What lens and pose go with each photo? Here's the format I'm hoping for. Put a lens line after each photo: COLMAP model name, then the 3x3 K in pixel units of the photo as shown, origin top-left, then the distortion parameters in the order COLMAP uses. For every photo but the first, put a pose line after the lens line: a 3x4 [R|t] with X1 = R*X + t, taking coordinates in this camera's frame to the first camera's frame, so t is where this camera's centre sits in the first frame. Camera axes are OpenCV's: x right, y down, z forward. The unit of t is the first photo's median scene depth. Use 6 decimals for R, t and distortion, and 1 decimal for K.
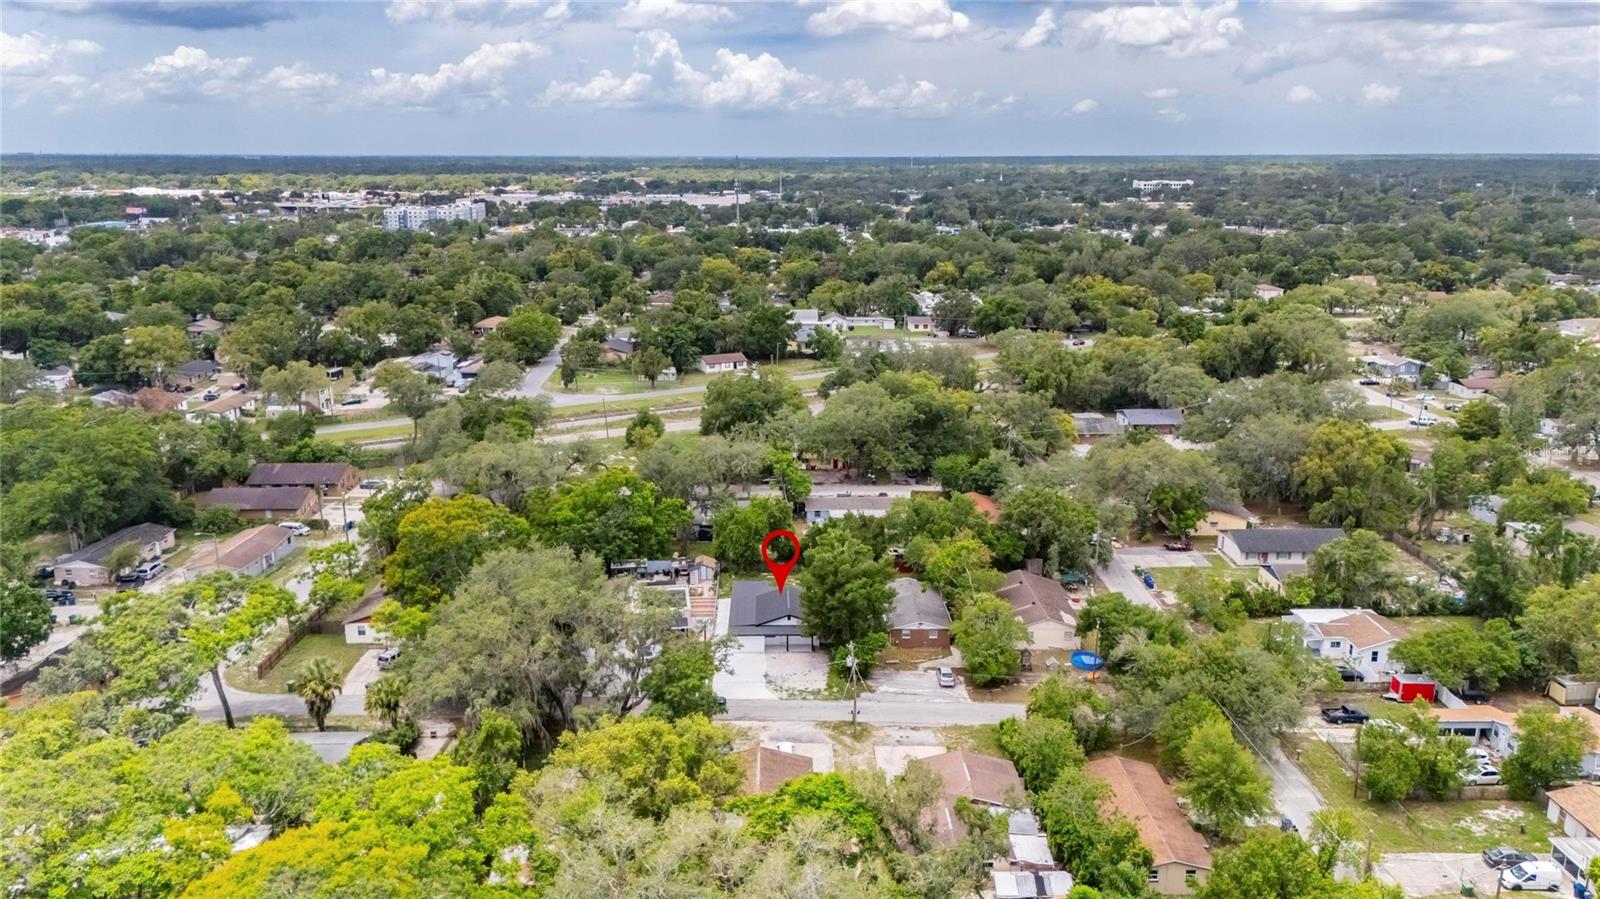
lens RADIAL K [[1174.8, 0, 800.1], [0, 1174.8, 451.2], [0, 0, 1]] dist [0.064698, -0.062348]
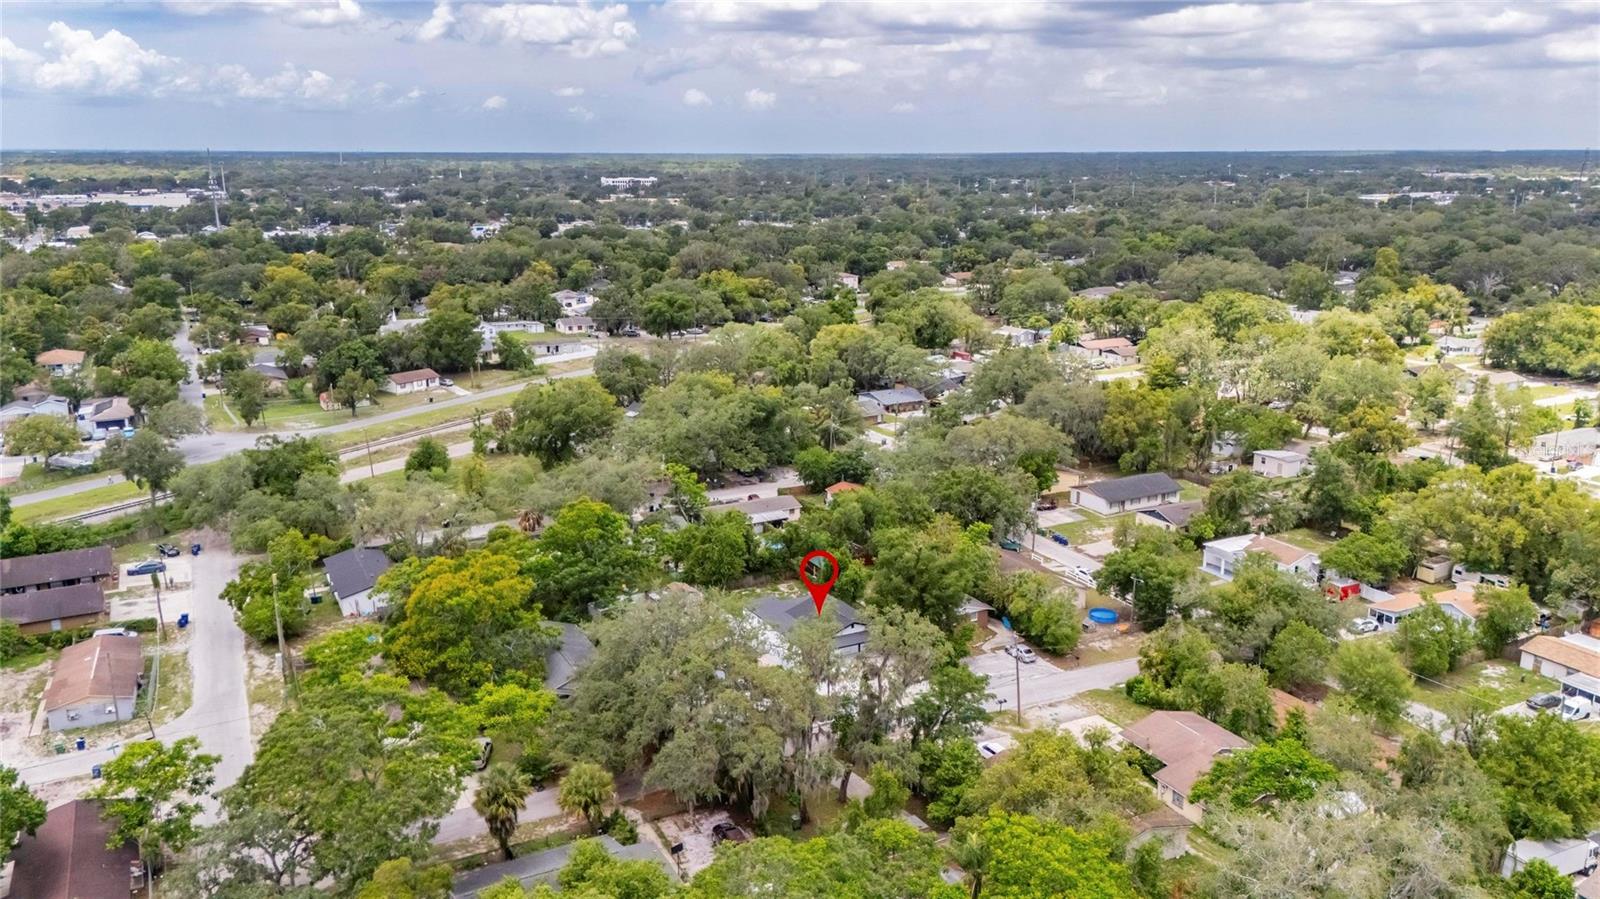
lens RADIAL K [[1174.8, 0, 798.7], [0, 1174.8, 457.4], [0, 0, 1]] dist [0.064698, -0.062348]
pose [[0.892984, -0.113144, 0.435634, -0.353339], [0.109802, 0.993408, 0.032933, -0.026260], [-0.436489, 0.018425, 0.899521, 0.106623]]
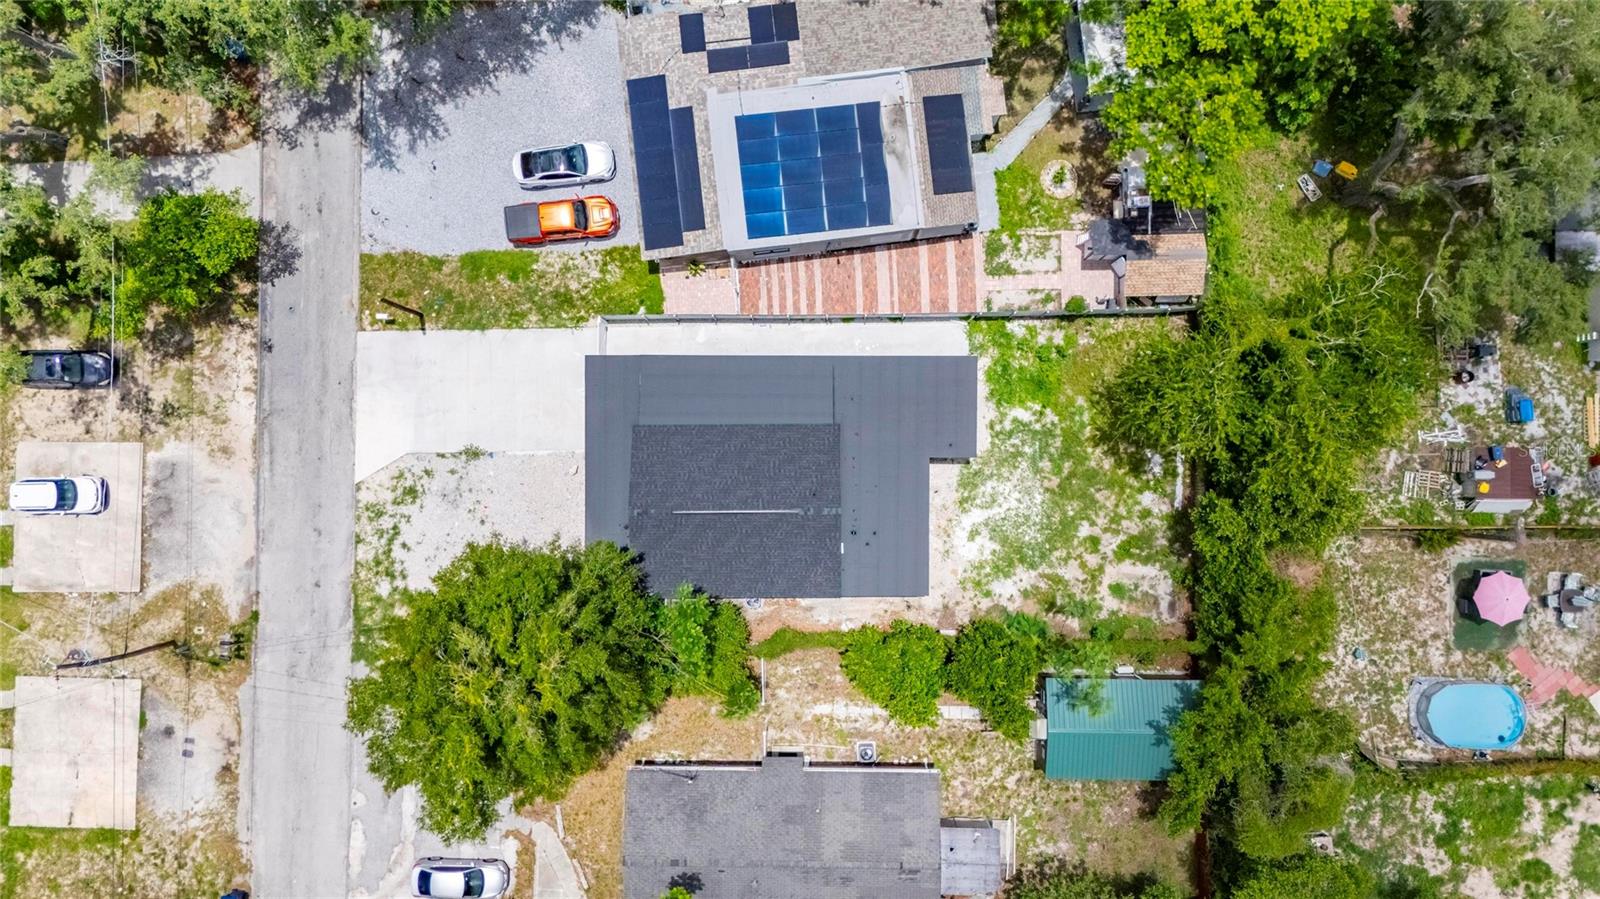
lens RADIAL K [[1174.8, 0, 801.9], [0, 1174.8, 449.8], [0, 0, 1]] dist [0.064698, -0.062348]
pose [[-0.021175, 0.999581, -0.019752, -0.018074], [-0.226330, 0.014451, 0.973943, -0.185718], [0.973820, 0.025093, 0.225929, 0.743995]]
